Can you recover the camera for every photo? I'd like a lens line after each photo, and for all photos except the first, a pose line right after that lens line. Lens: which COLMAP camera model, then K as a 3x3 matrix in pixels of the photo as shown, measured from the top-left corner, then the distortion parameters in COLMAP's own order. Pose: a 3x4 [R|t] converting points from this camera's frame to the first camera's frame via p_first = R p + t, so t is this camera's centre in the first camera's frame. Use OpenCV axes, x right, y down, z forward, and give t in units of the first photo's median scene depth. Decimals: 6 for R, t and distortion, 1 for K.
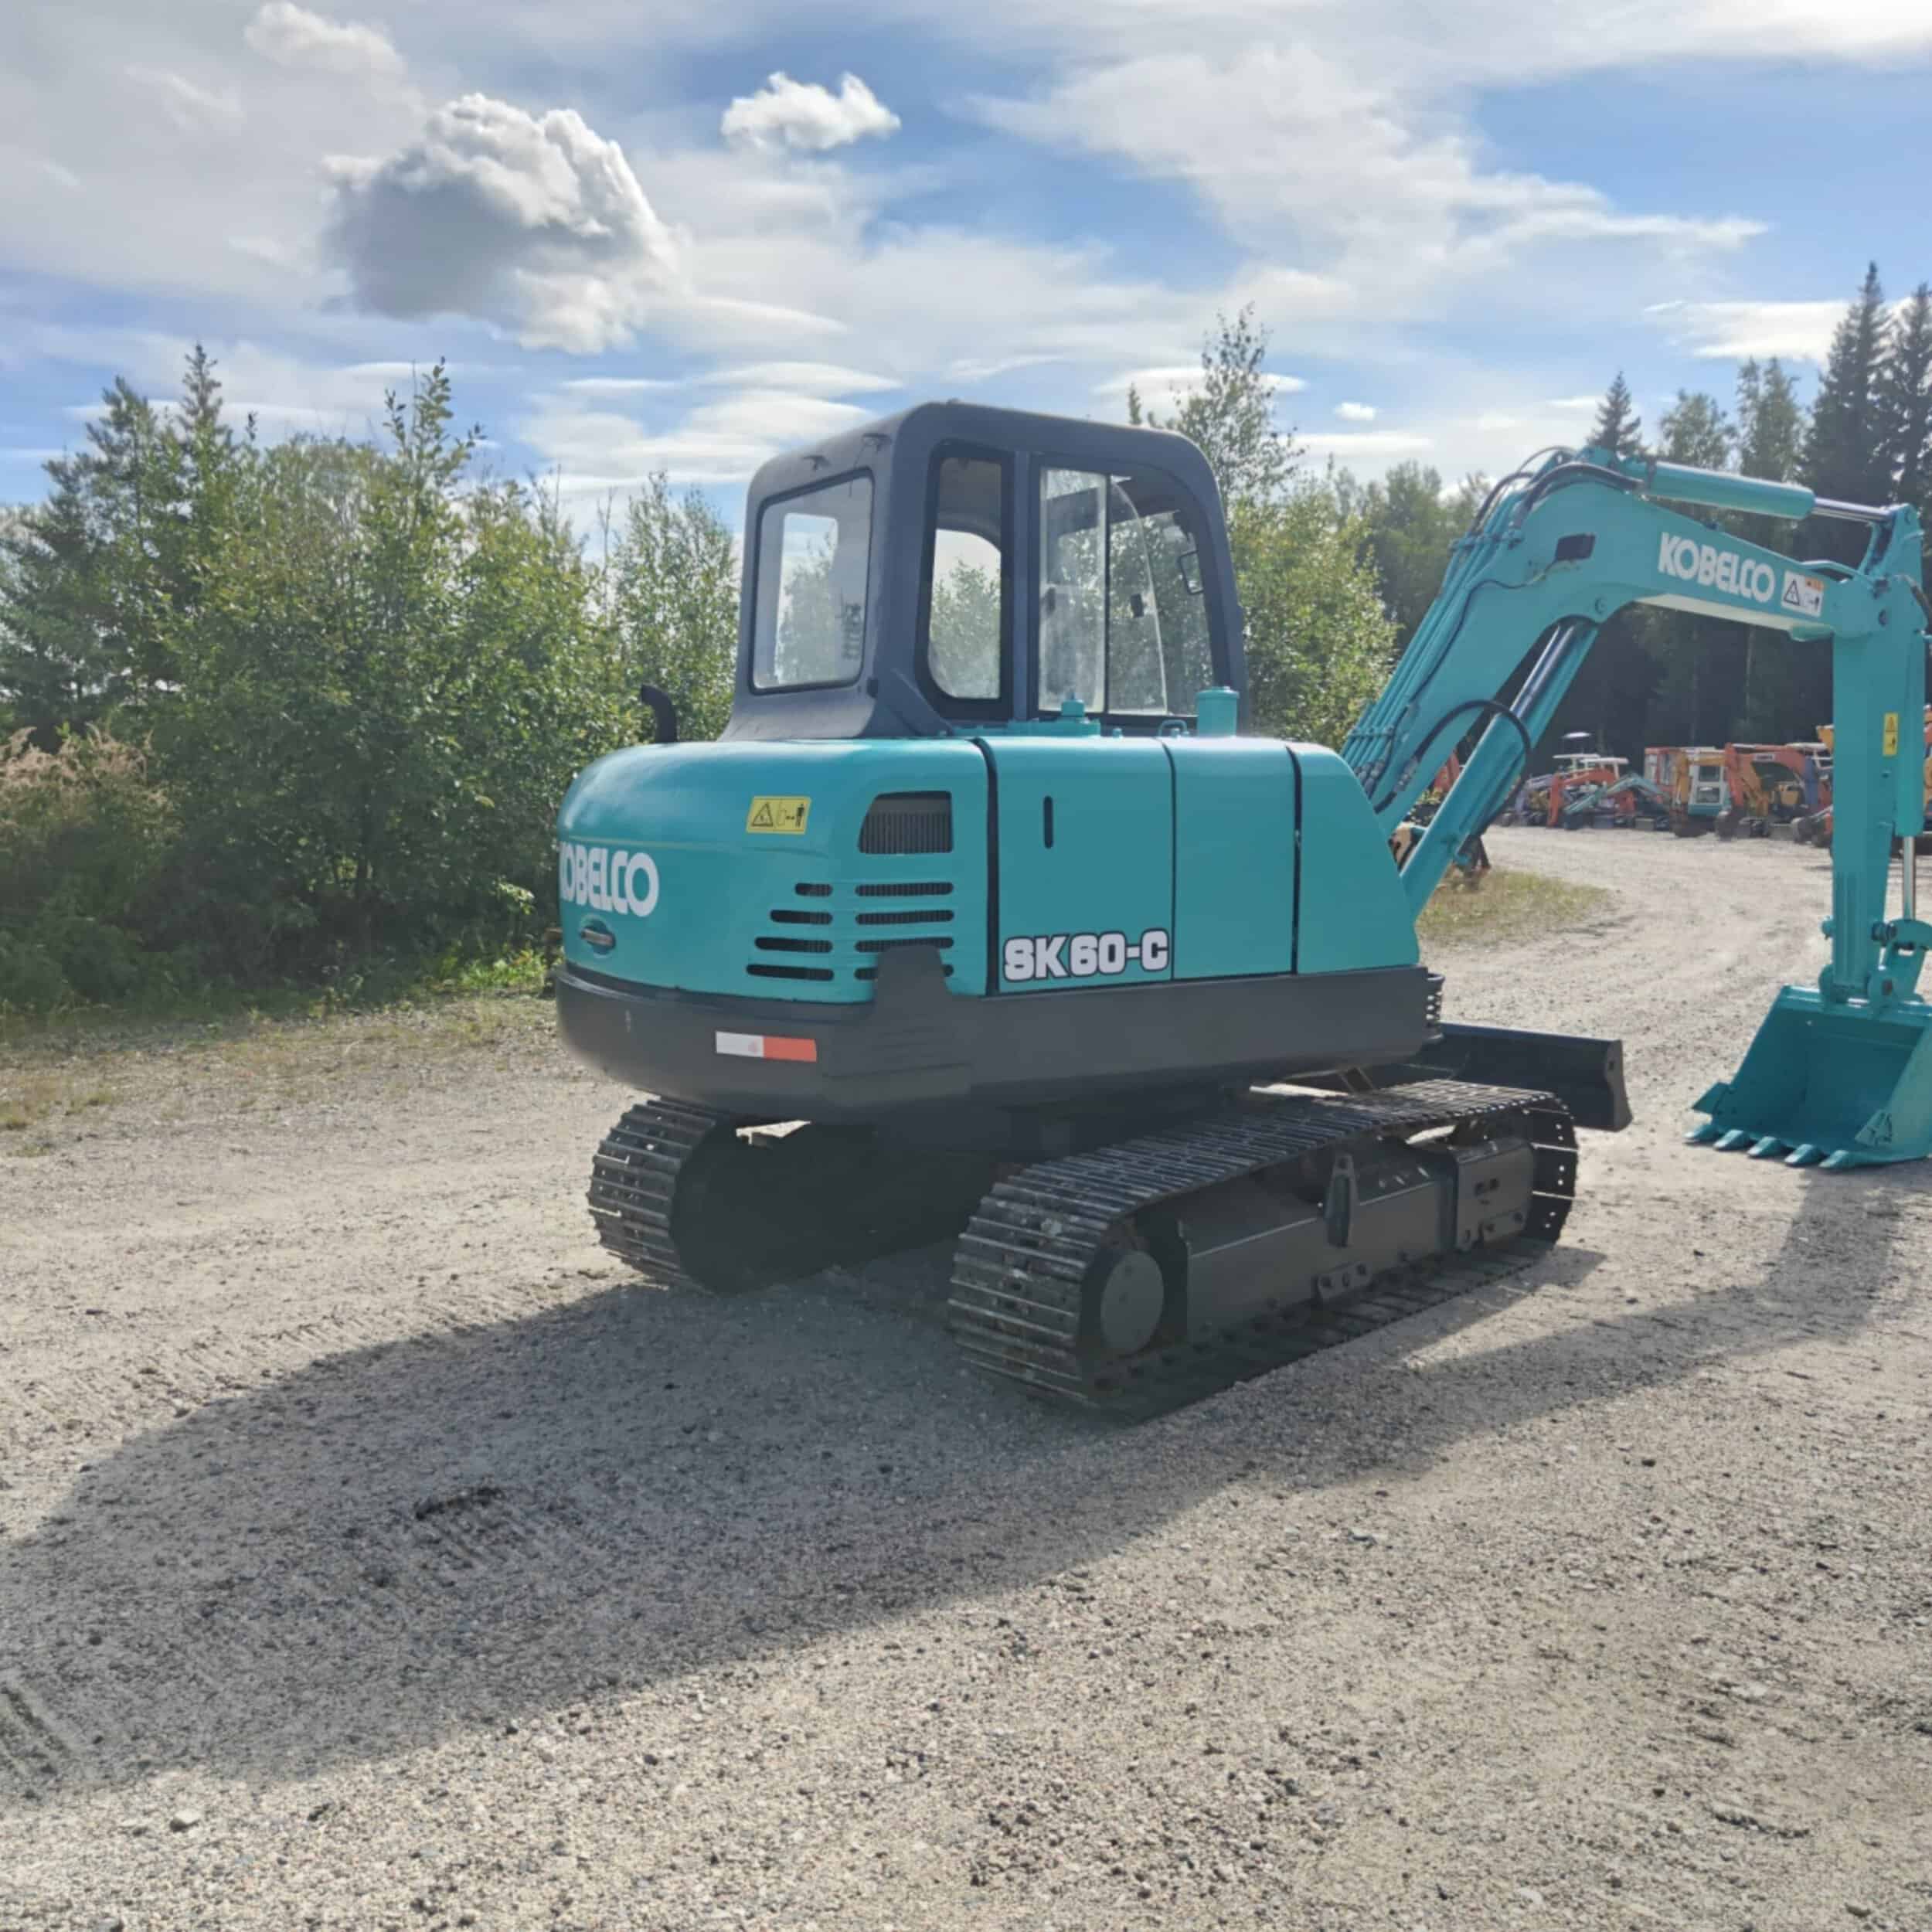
lens RADIAL K [[1837.3, 0, 963.9], [0, 1837.3, 993.3], [0, 0, 1]] dist [0.026334, 0.004416]
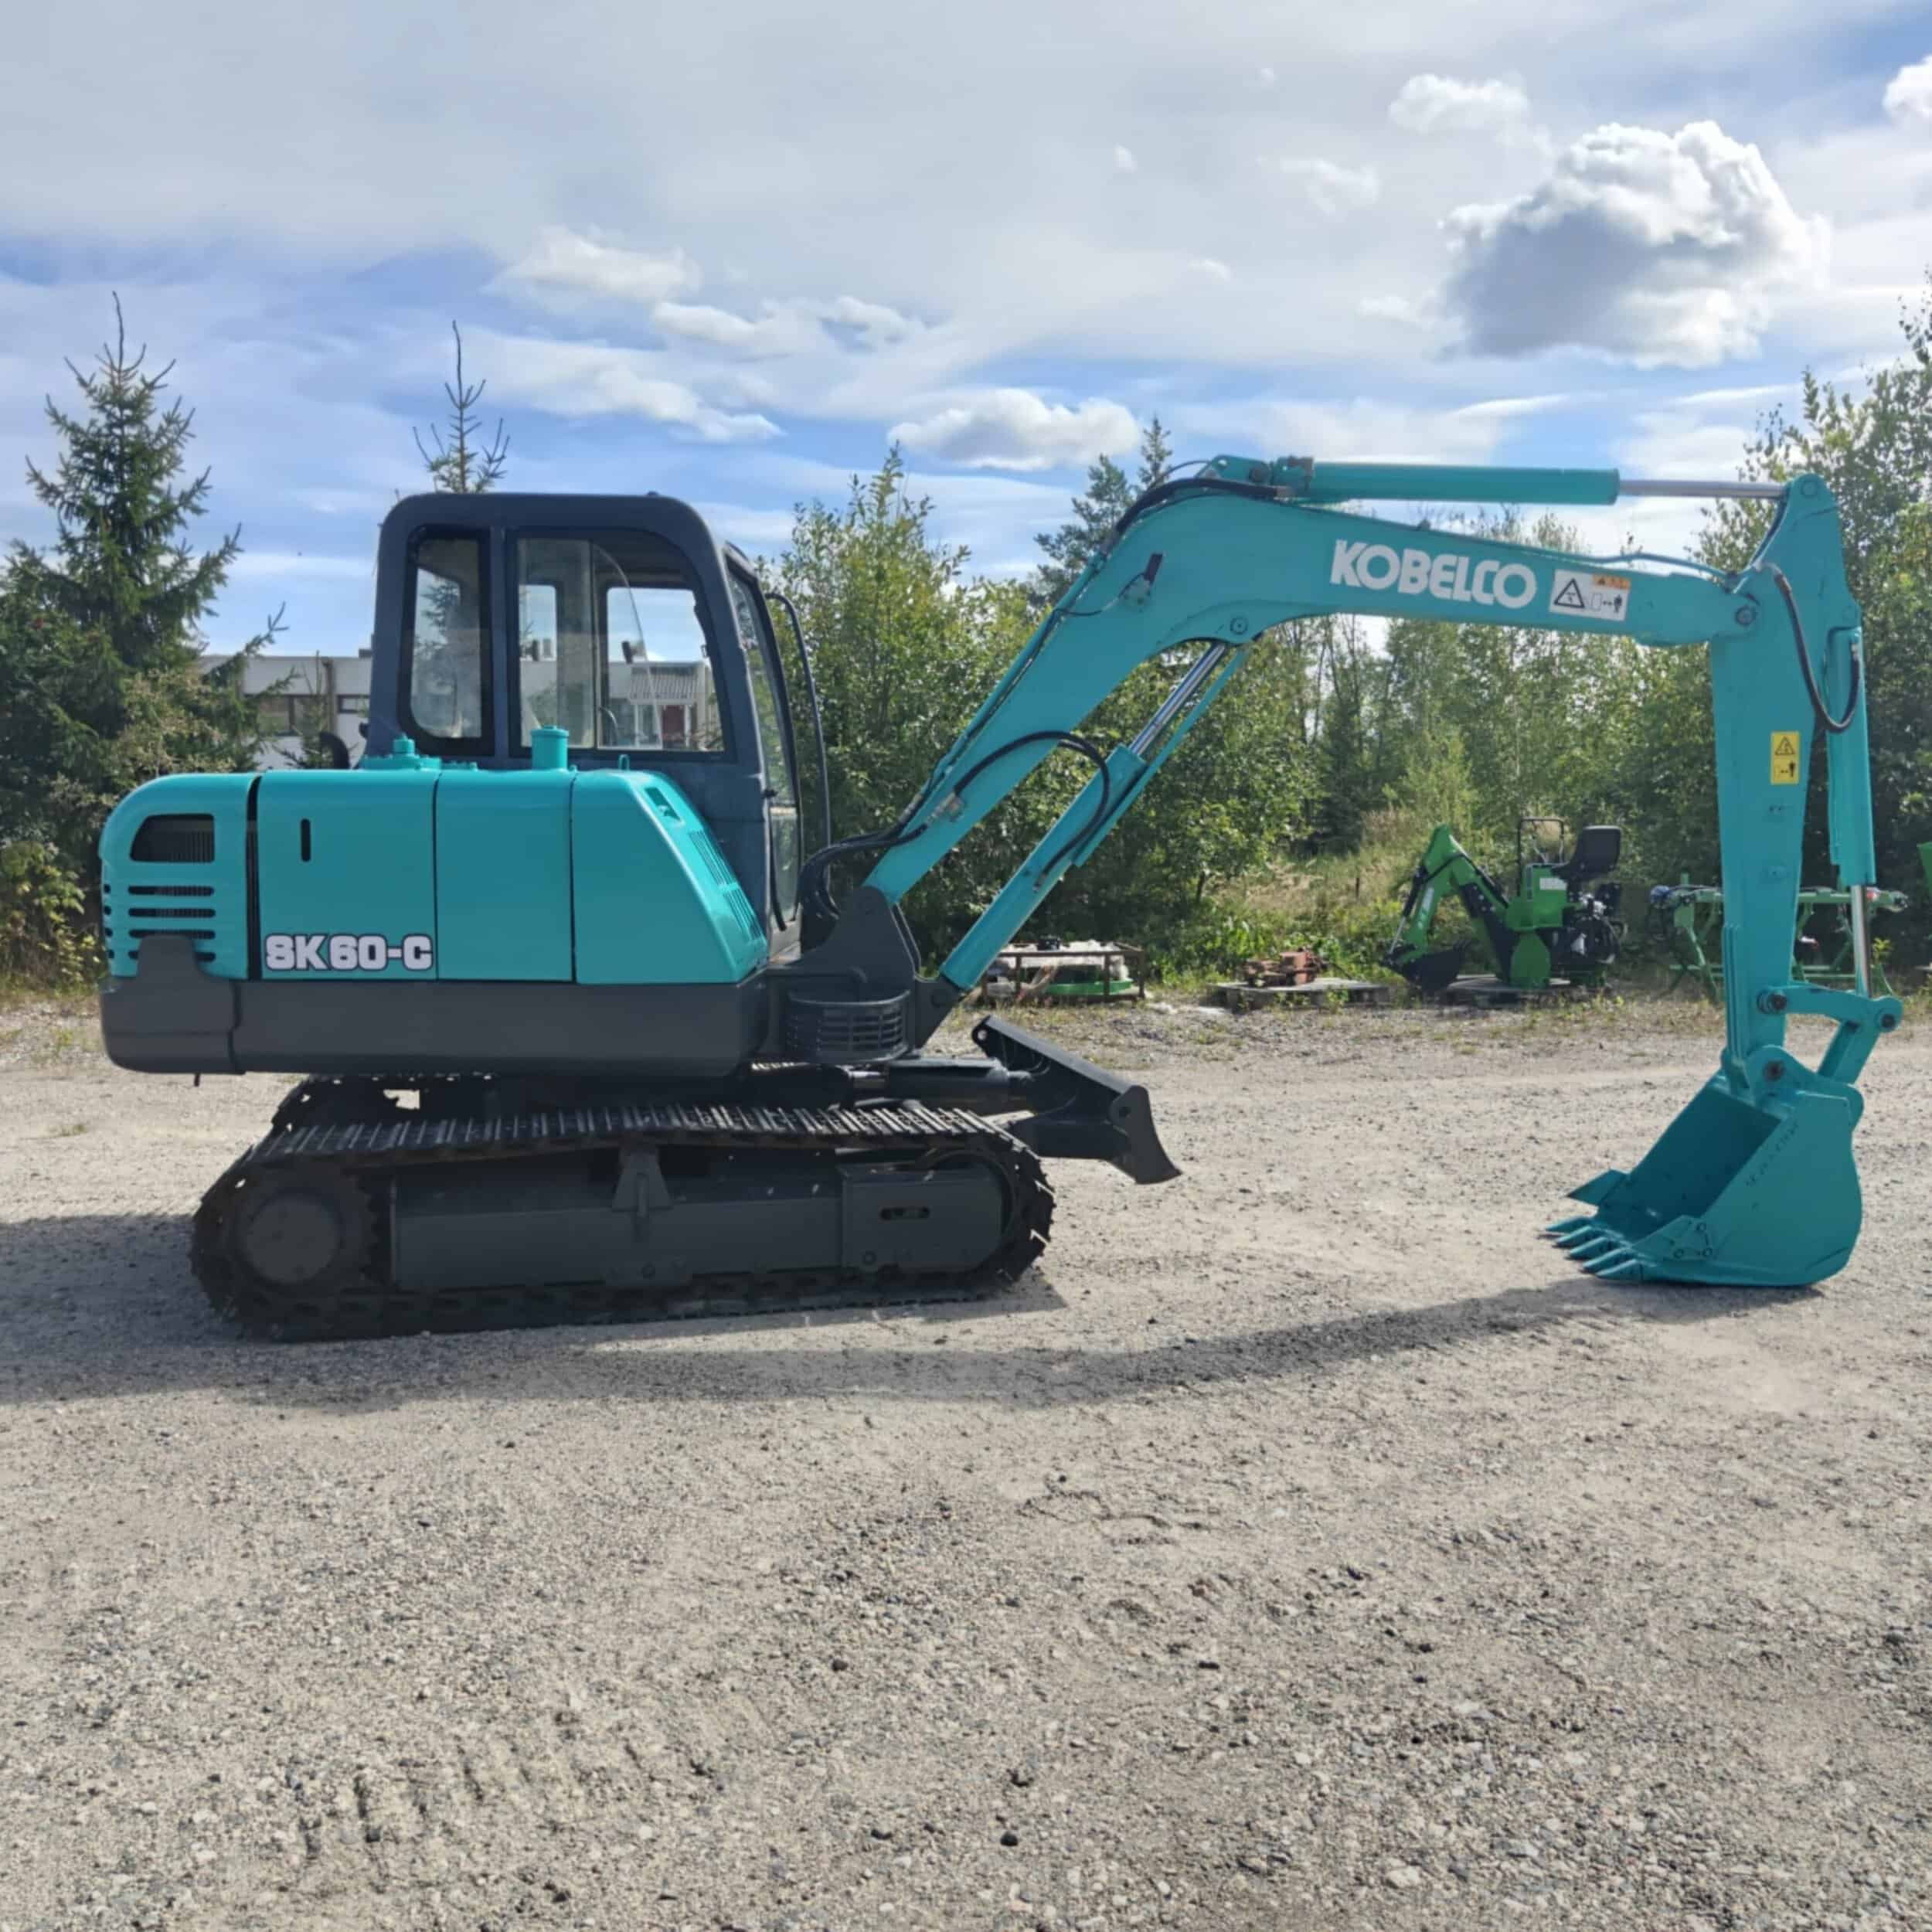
lens RADIAL K [[1854.6, 0, 990.9], [0, 1854.6, 978.2], [0, 0, 1]] dist [-0.008693, 0.015279]
pose [[0.836258, 0.055559, -0.545514, 1.042537], [-0.068985, 0.997609, -0.004148, -0.027241], [0.543979, 0.041101, 0.838091, 0.212745]]
